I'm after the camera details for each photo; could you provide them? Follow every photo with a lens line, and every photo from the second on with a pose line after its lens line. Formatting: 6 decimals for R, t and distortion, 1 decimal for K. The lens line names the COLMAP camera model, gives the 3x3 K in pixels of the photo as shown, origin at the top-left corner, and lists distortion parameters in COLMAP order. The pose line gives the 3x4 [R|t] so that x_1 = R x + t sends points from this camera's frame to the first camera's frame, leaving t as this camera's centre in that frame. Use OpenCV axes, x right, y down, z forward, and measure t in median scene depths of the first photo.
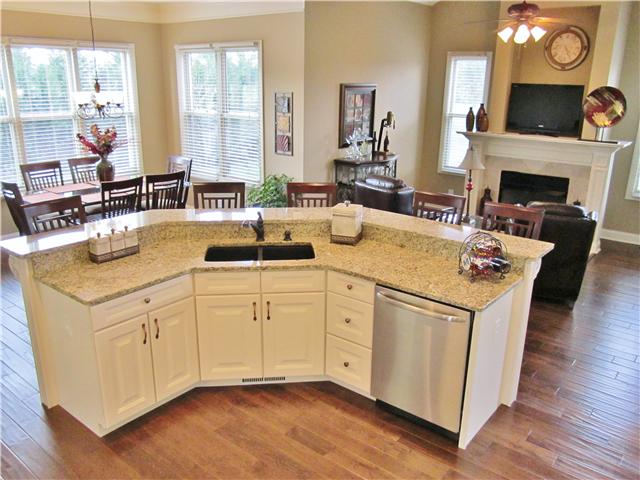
lens RADIAL K [[524.8, 0, 320.4], [0, 524.8, 240.1], [0, 0, 1]] dist [-0.034394, -0.005316]
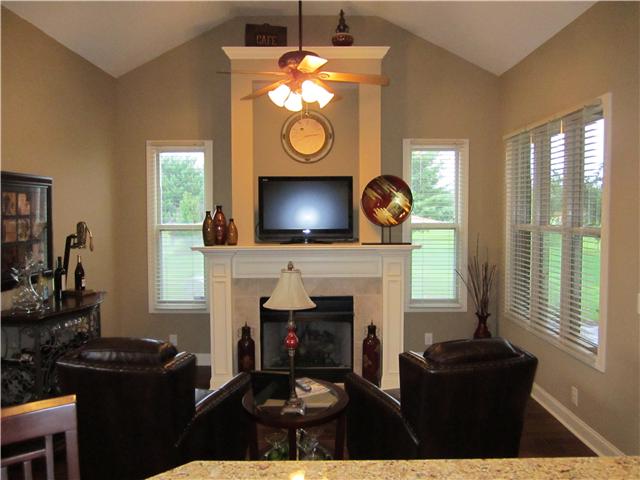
lens RADIAL K [[524.8, 0, 321.4], [0, 524.8, 238.9], [0, 0, 1]] dist [-0.034394, -0.005316]
pose [[0.769022, -0.052759, 0.637041, -0.033068], [0.205852, 0.963938, -0.168667, -0.075426], [-0.605169, 0.260845, 0.752150, 0.411321]]
